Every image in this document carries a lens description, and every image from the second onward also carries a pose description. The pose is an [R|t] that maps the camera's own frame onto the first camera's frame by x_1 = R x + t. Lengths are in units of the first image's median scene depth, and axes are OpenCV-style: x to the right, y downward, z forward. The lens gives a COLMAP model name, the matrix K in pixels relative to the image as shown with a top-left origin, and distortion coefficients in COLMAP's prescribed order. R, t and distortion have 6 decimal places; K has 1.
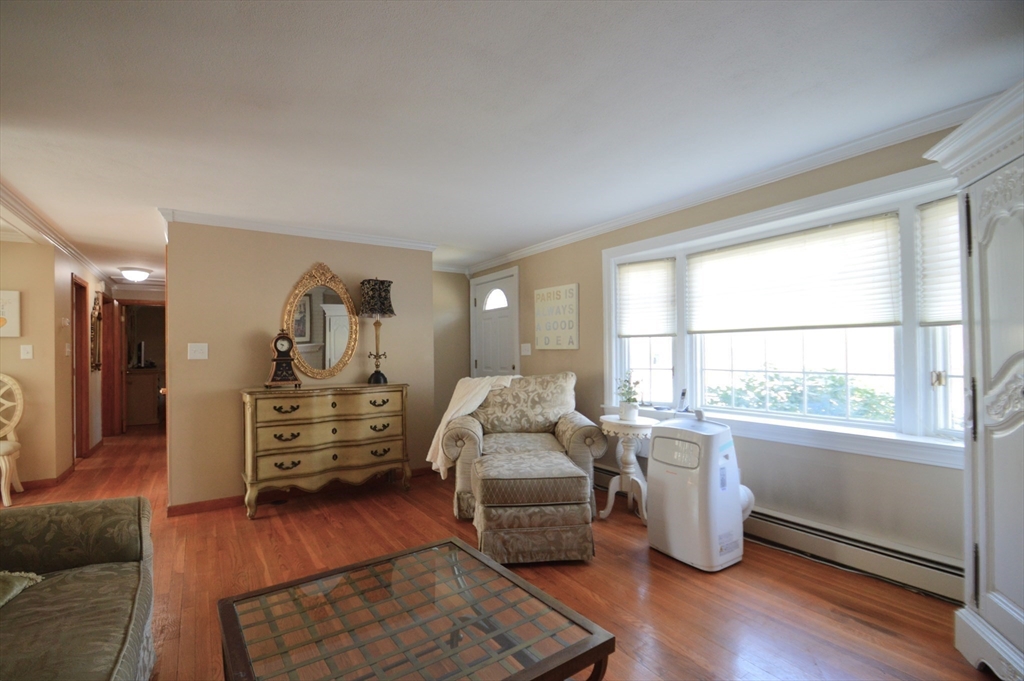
lens RADIAL K [[469.4, 0, 510.0], [0, 469.4, 347.1], [0, 0, 1]] dist [-0.002642, -0.000538]
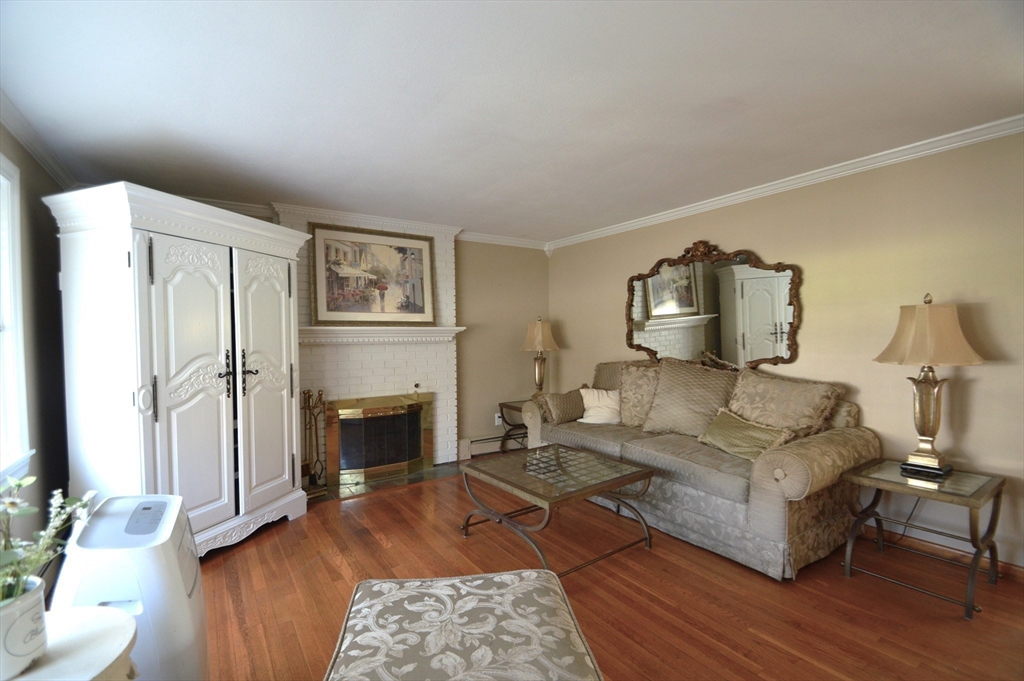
lens RADIAL K [[469.4, 0, 510.0], [0, 469.4, 347.1], [0, 0, 1]] dist [-0.002642, -0.000538]
pose [[-0.999603, 0.026039, -0.010765, -0.012272], [0.025913, 0.999595, 0.011735, -0.008110], [0.011066, 0.011451, -0.999873, 1.412884]]
